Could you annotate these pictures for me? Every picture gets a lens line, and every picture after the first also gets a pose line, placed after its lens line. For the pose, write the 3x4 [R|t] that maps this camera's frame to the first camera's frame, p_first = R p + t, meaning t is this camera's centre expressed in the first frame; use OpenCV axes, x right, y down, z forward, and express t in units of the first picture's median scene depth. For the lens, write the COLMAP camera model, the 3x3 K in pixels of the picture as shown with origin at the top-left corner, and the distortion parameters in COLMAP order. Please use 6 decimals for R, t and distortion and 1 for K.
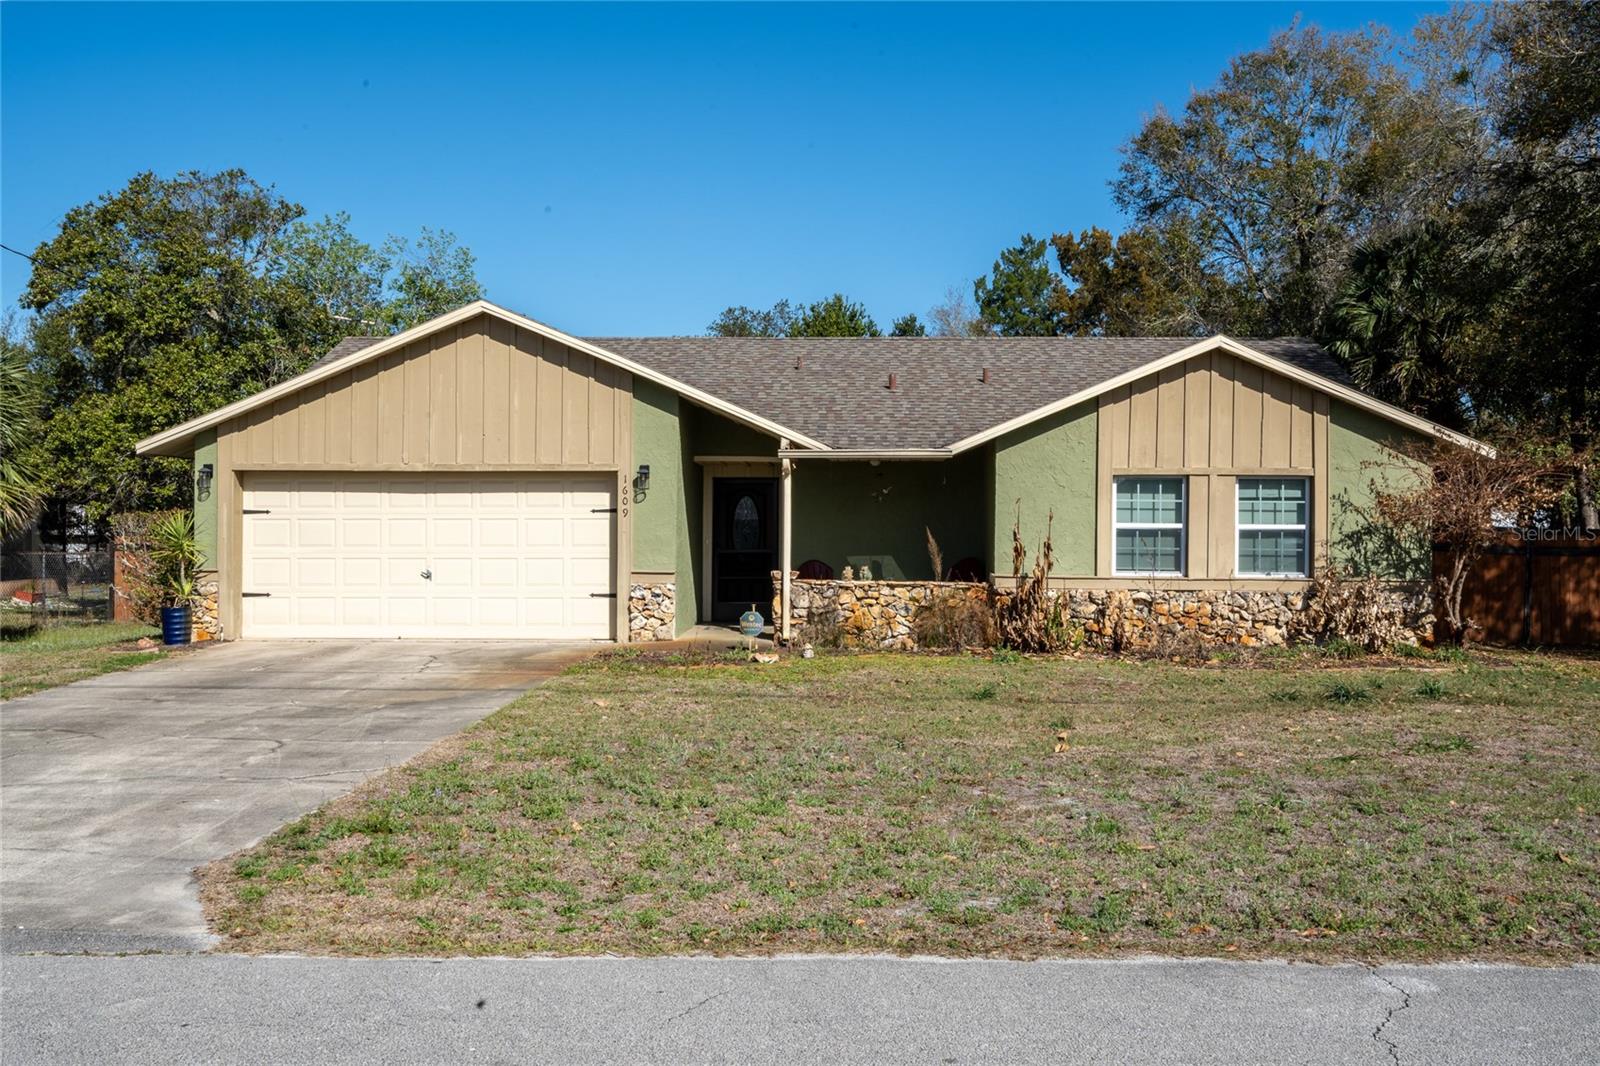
lens RADIAL K [[1534.6, 0, 800.4], [0, 1534.6, 543.3], [0, 0, 1]] dist [-0.002428, 0.000000]
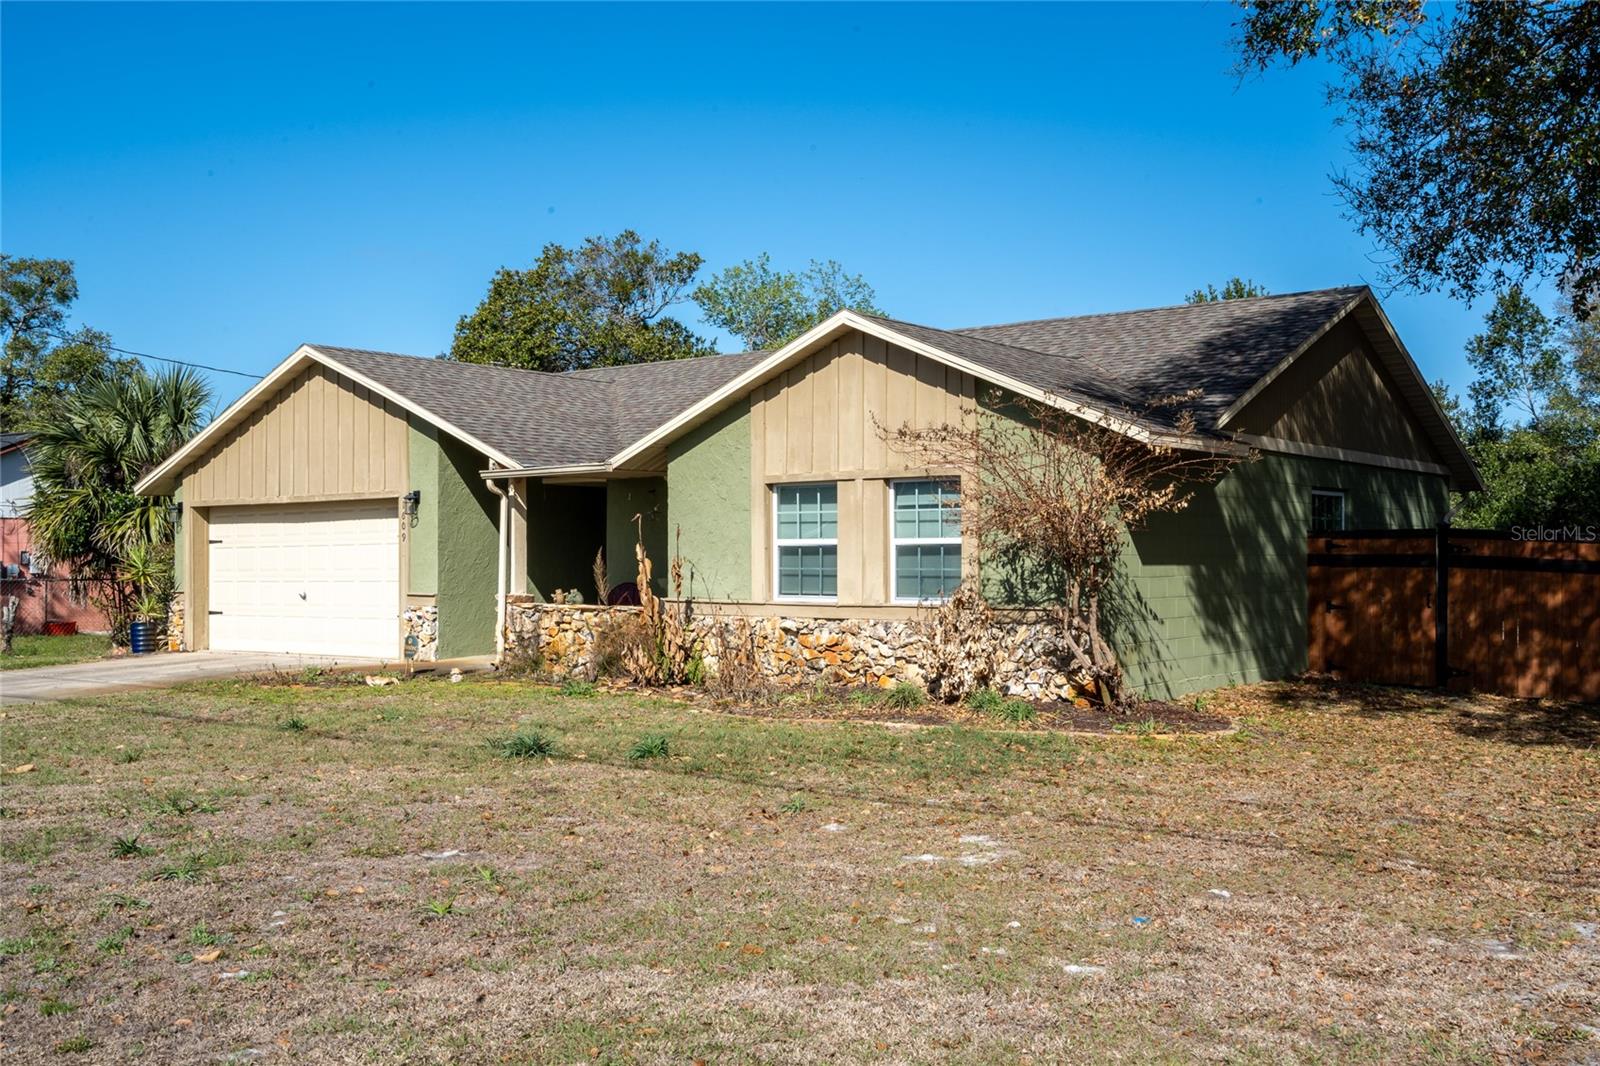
lens RADIAL K [[1534.6, 0, 807.7], [0, 1534.6, 527.7], [0, 0, 1]] dist [-0.002428, 0.000000]
pose [[0.822990, -0.021265, -0.567658, 0.710539], [0.009280, 0.999669, -0.023995, 0.001114], [0.567981, 0.014480, 0.822914, 0.302406]]
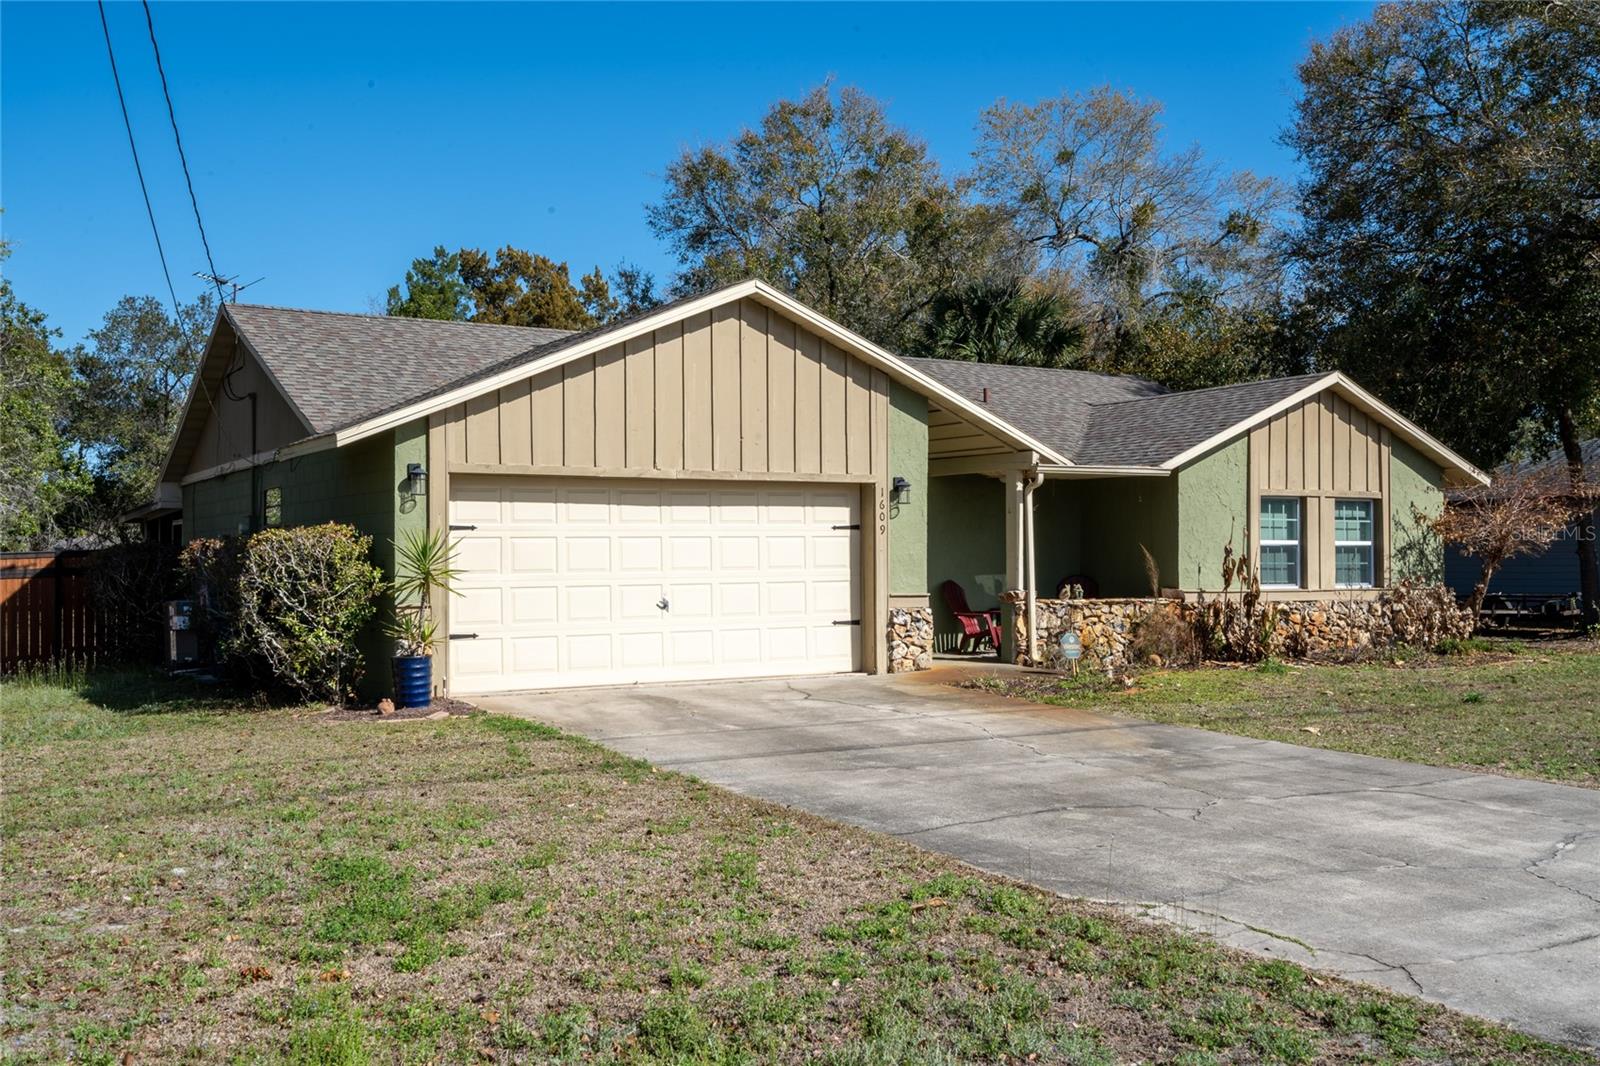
lens RADIAL K [[1534.6, 0, 797.9], [0, 1534.6, 533.3], [0, 0, 1]] dist [-0.002428, 0.000000]
pose [[0.832293, 0.000983, 0.554336, -0.662781], [0.012364, 0.999717, -0.020336, -0.000140], [-0.554199, 0.023779, 0.832045, 0.280995]]
